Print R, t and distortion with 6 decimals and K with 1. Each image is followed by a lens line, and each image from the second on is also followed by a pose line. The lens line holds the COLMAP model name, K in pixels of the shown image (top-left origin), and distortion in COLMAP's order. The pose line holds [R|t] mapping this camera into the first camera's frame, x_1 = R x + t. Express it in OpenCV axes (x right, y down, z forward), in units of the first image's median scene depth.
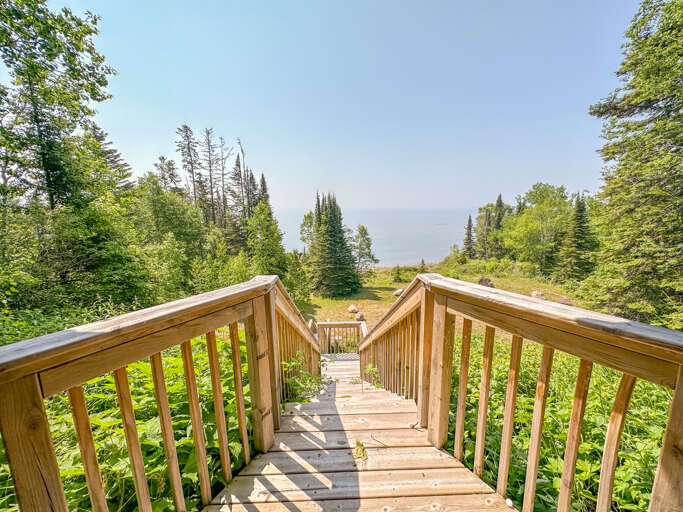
lens RADIAL K [[274.8, 0, 338.6], [0, 274.8, 256.6], [0, 0, 1]] dist [0.002481, 0.000275]
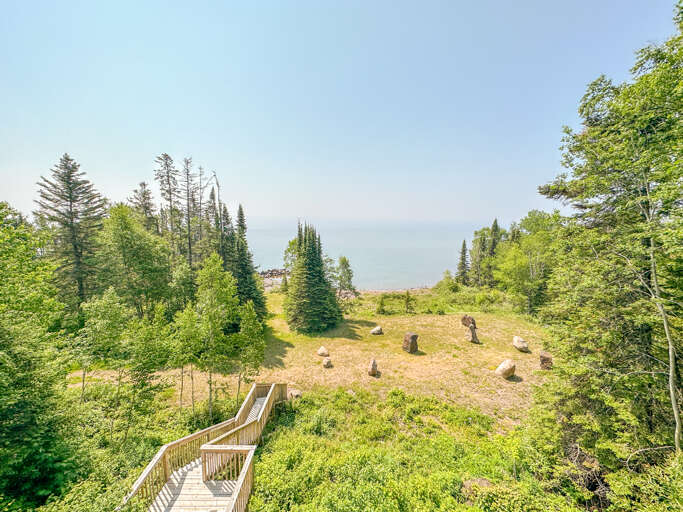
lens RADIAL K [[274.8, 0, 341.1], [0, 274.8, 253.2], [0, 0, 1]] dist [0.002481, 0.000275]
pose [[0.999464, 0.030252, -0.012543, 0.088892], [-0.030703, 0.998824, -0.037534, -0.089404], [0.011393, 0.037899, 0.999217, 0.024736]]
